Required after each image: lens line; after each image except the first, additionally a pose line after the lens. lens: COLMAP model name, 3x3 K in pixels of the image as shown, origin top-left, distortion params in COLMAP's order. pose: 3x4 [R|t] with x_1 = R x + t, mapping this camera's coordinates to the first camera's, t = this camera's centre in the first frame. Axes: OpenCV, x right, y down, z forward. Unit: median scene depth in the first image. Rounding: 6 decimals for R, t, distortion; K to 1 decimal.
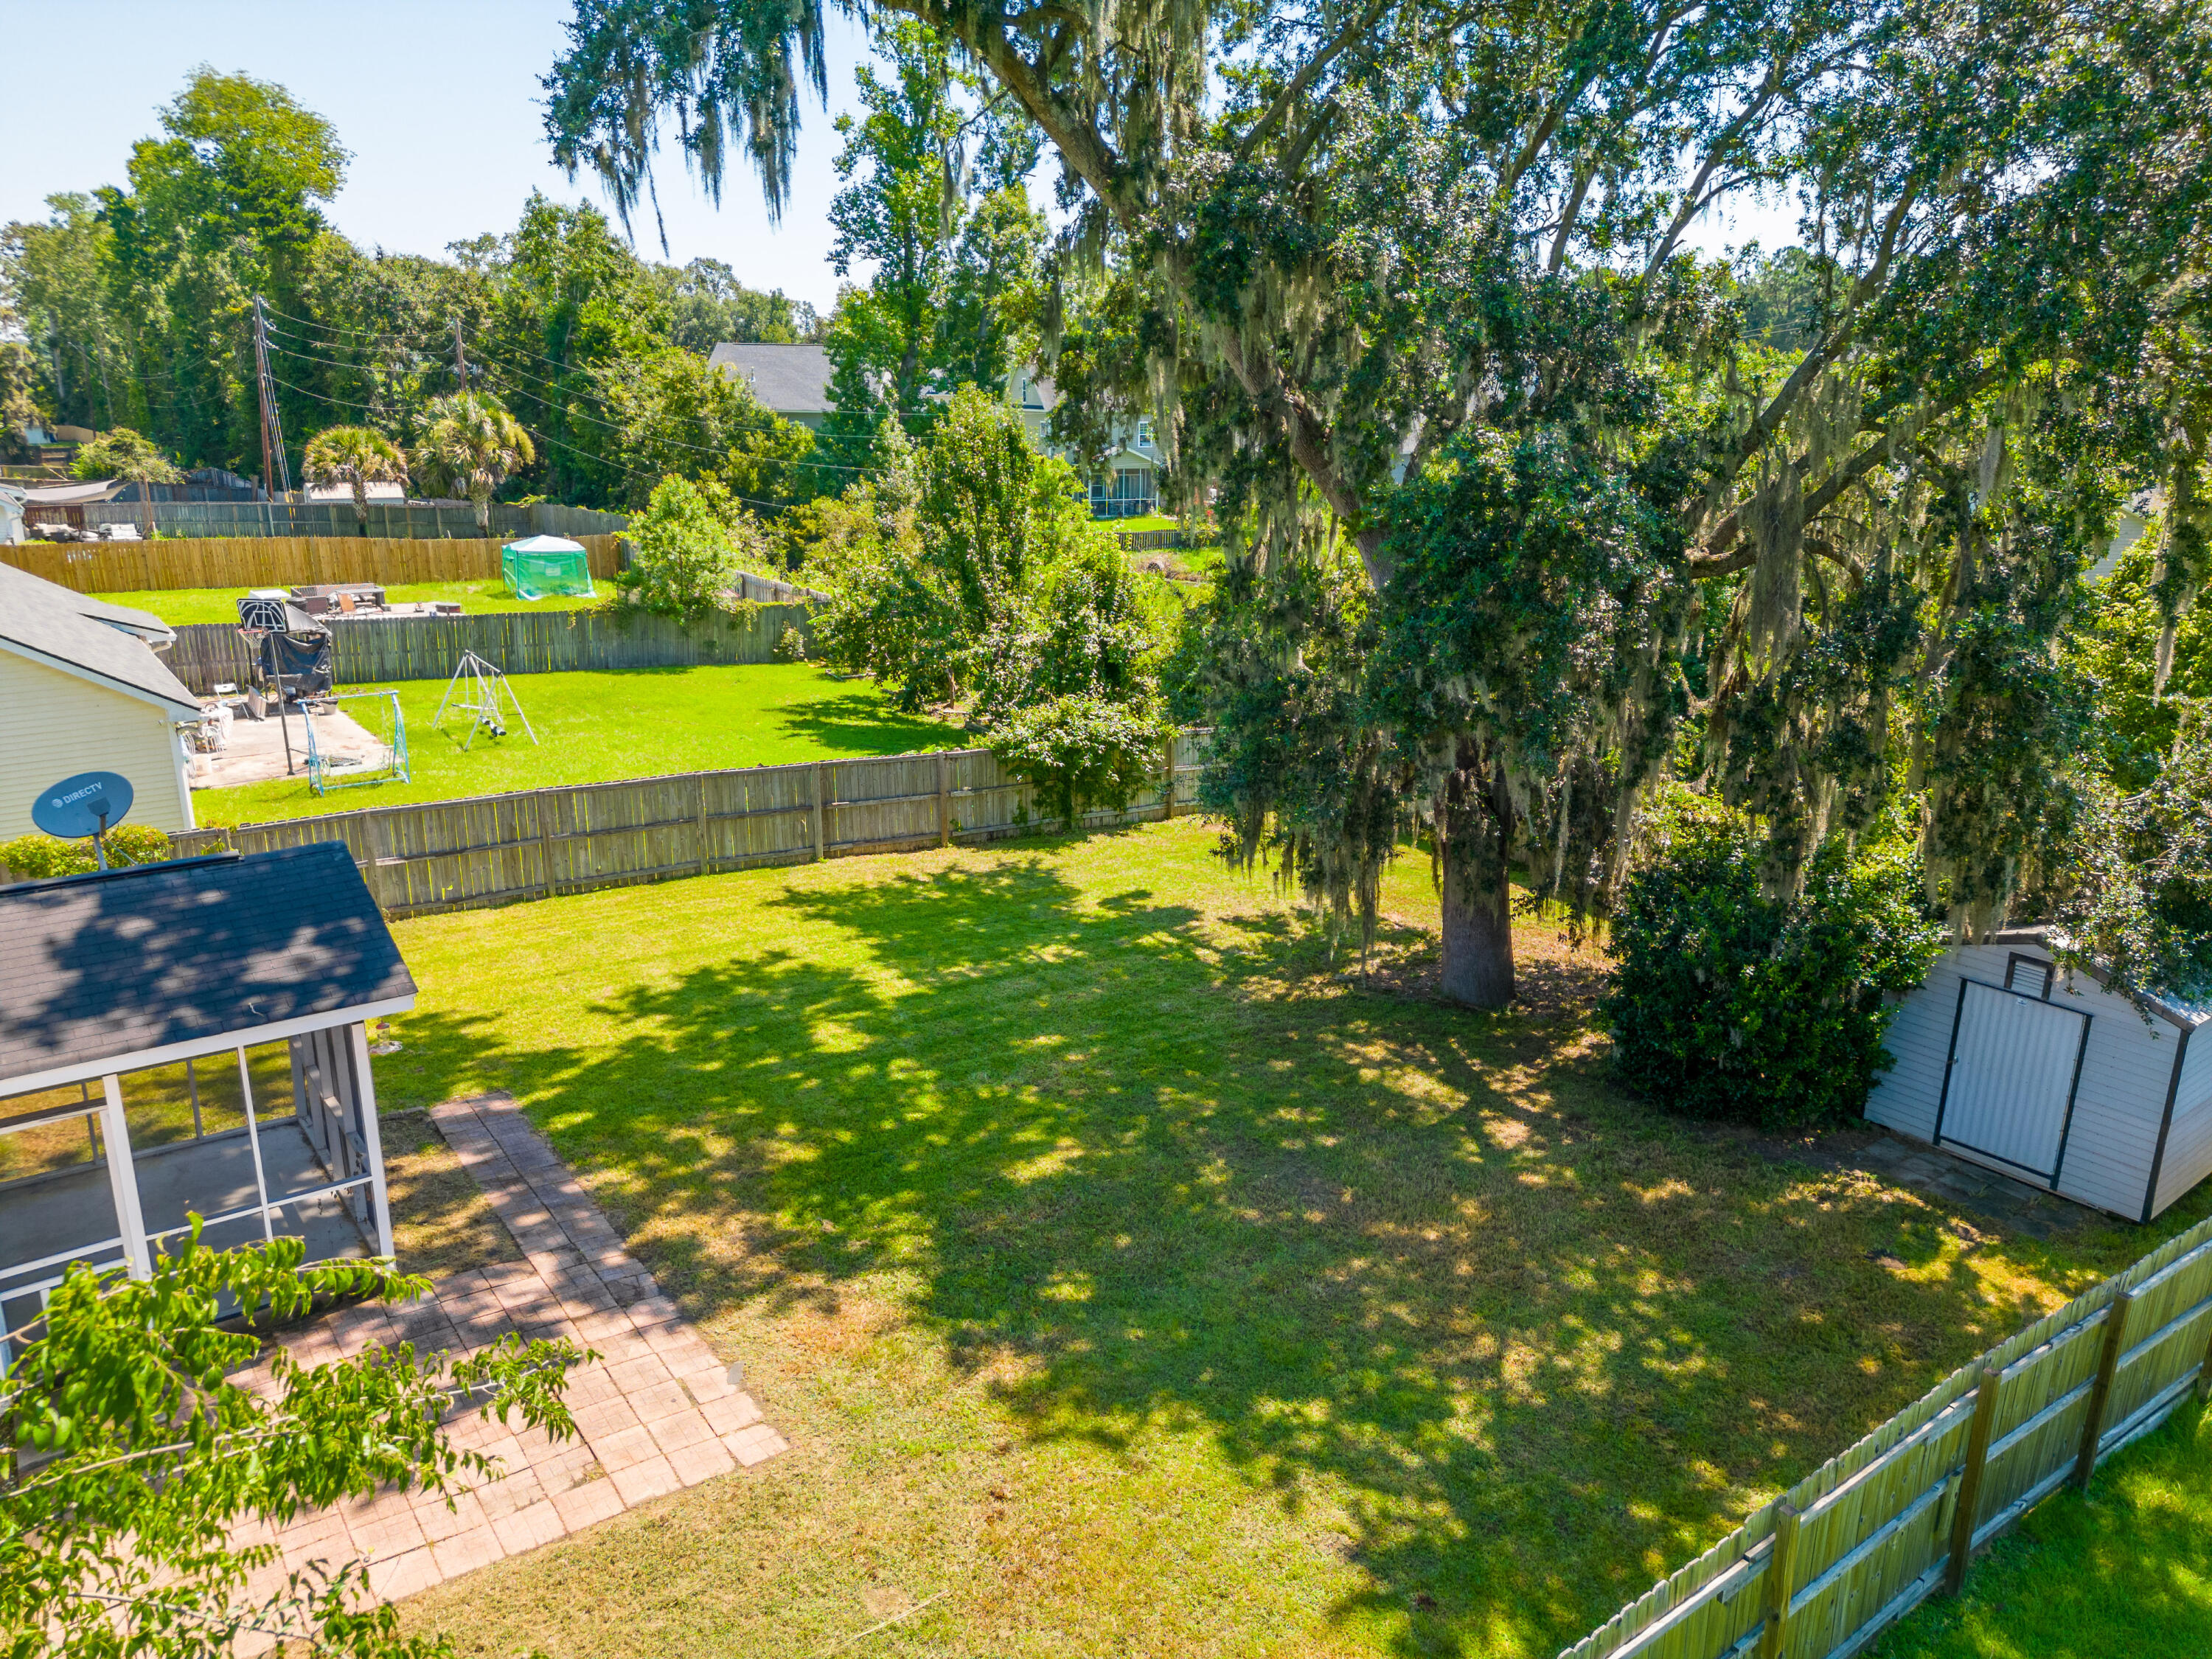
lens RADIAL K [[1545.9, 0, 1106.0], [0, 1545.9, 829.5], [0, 0, 1]] dist [0.082106, -0.086744]
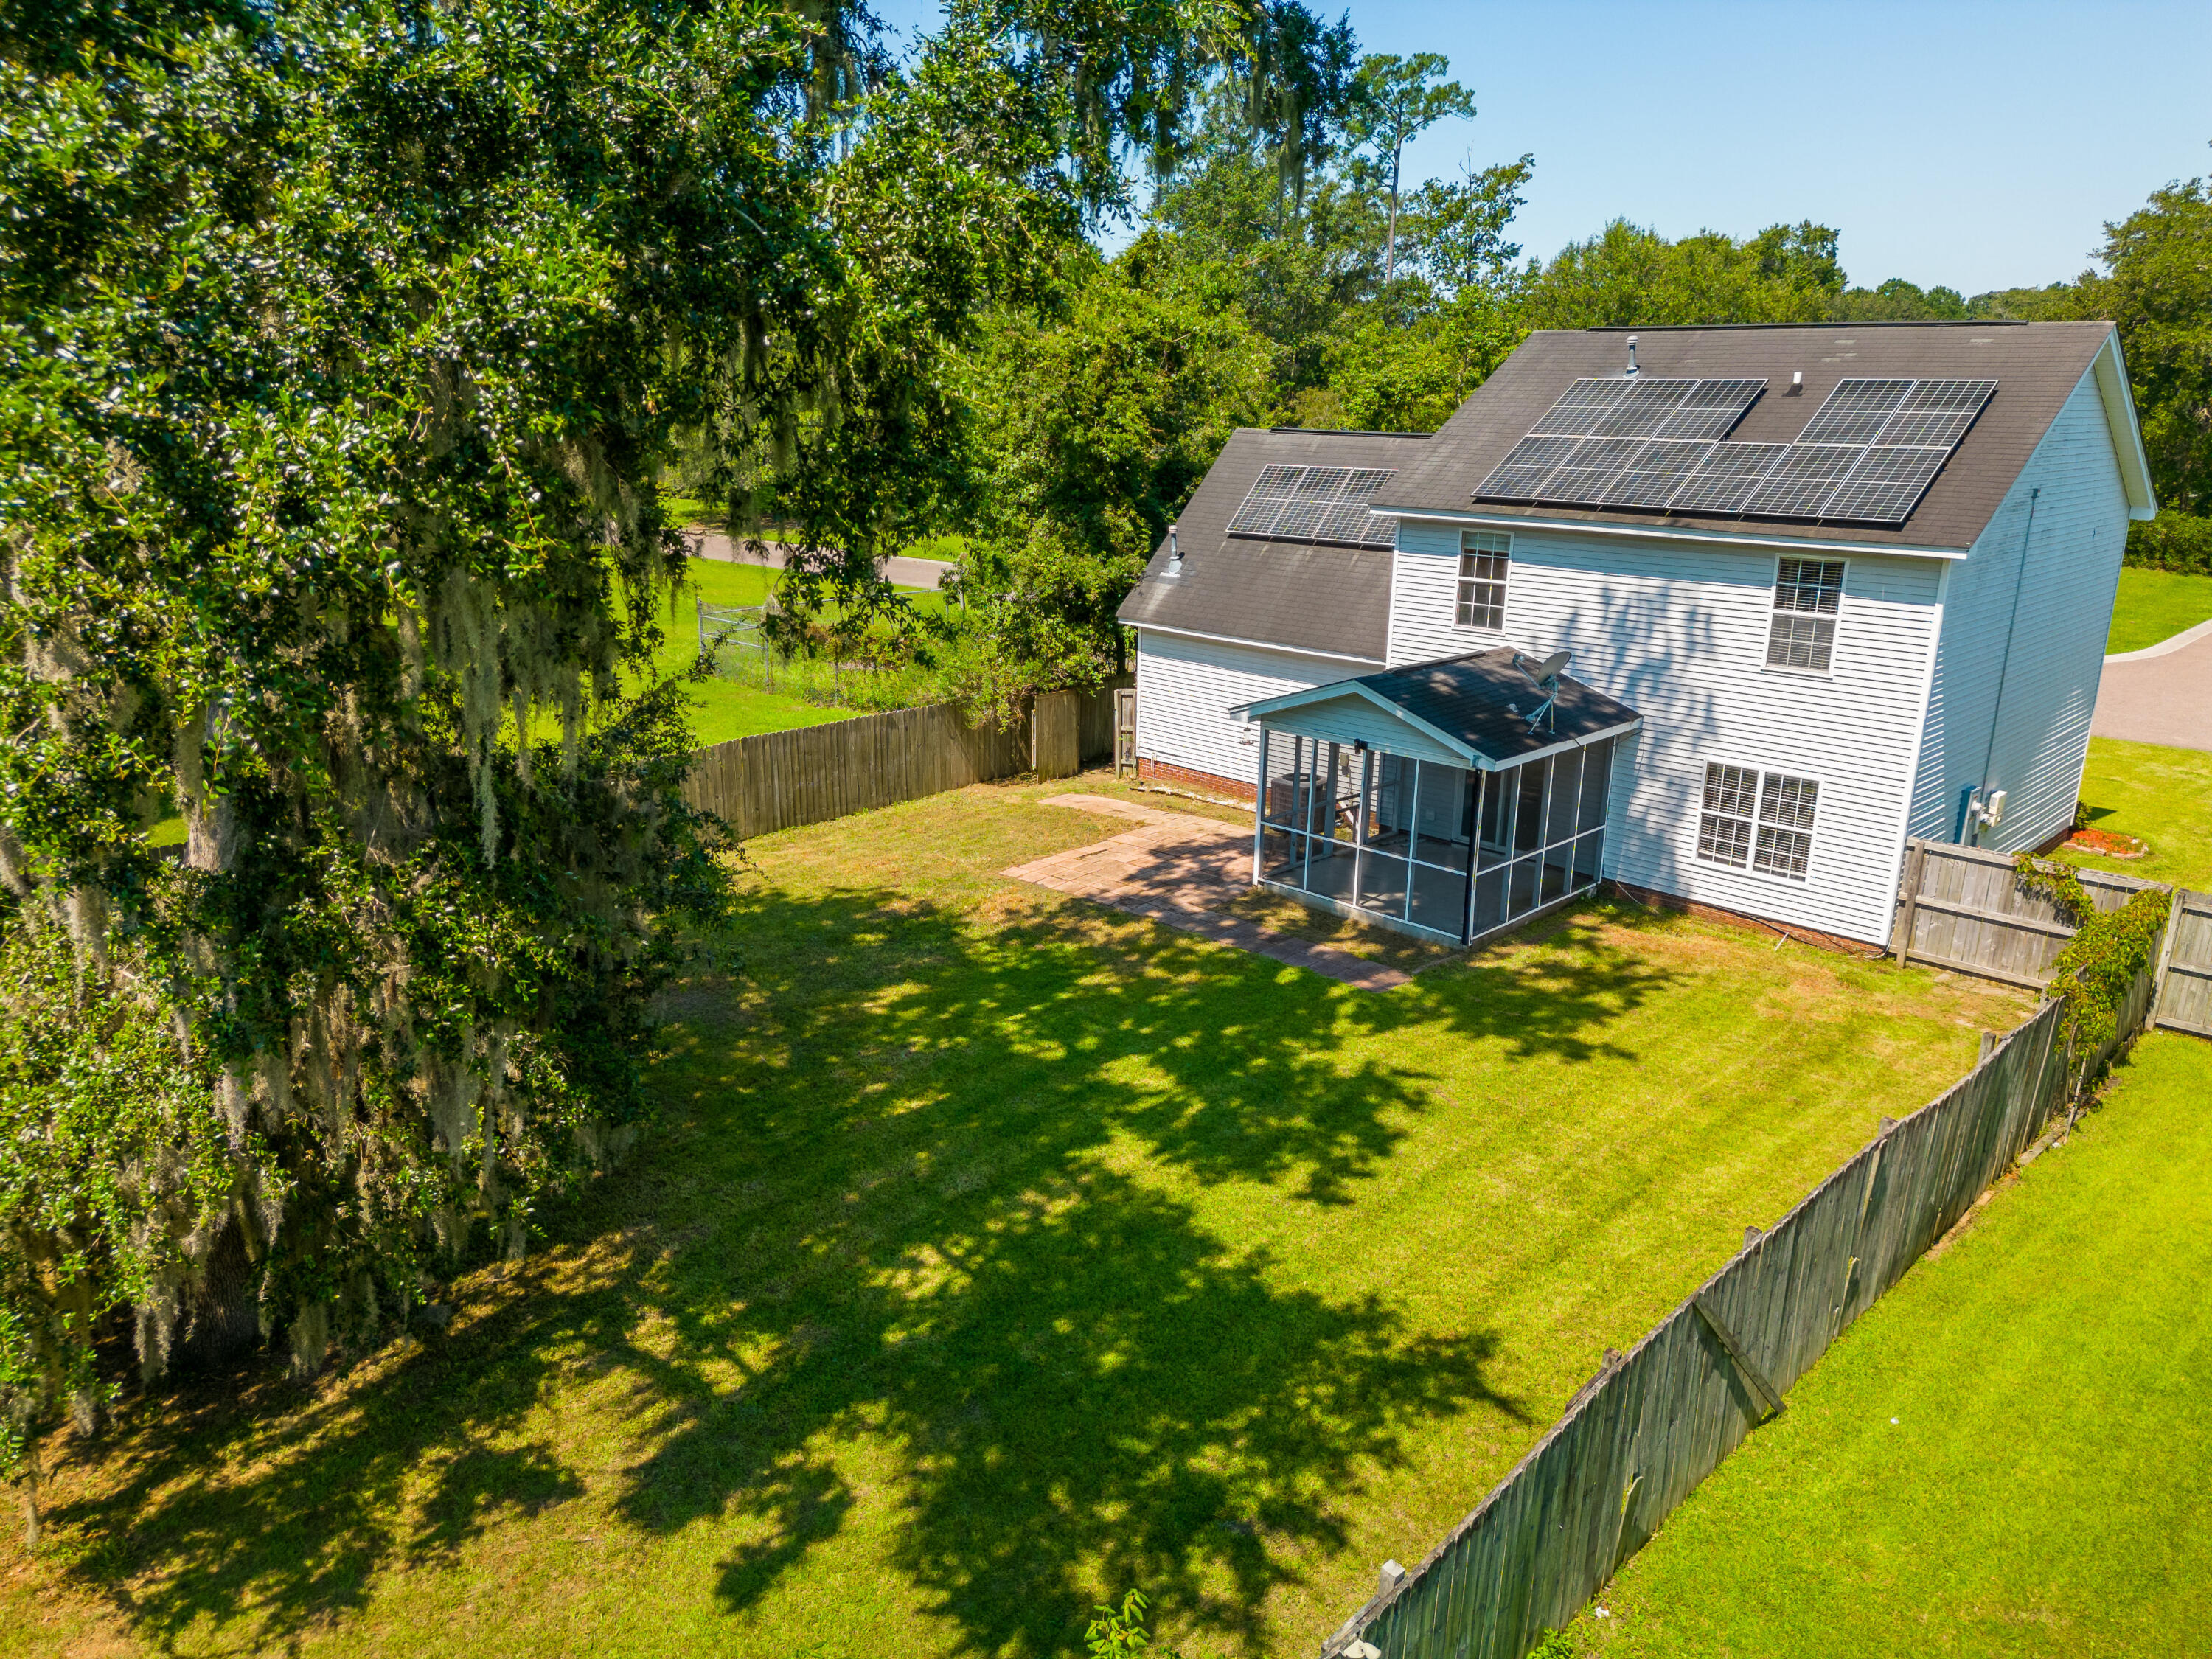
lens RADIAL K [[1545.9, 0, 1106.0], [0, 1545.9, 829.5], [0, 0, 1]] dist [0.082106, -0.086744]
pose [[-0.987393, 0.017903, -0.157272, -0.012676], [-0.068218, 0.848440, 0.524876, -0.458216], [0.142833, 0.528988, -0.836523, 1.655063]]
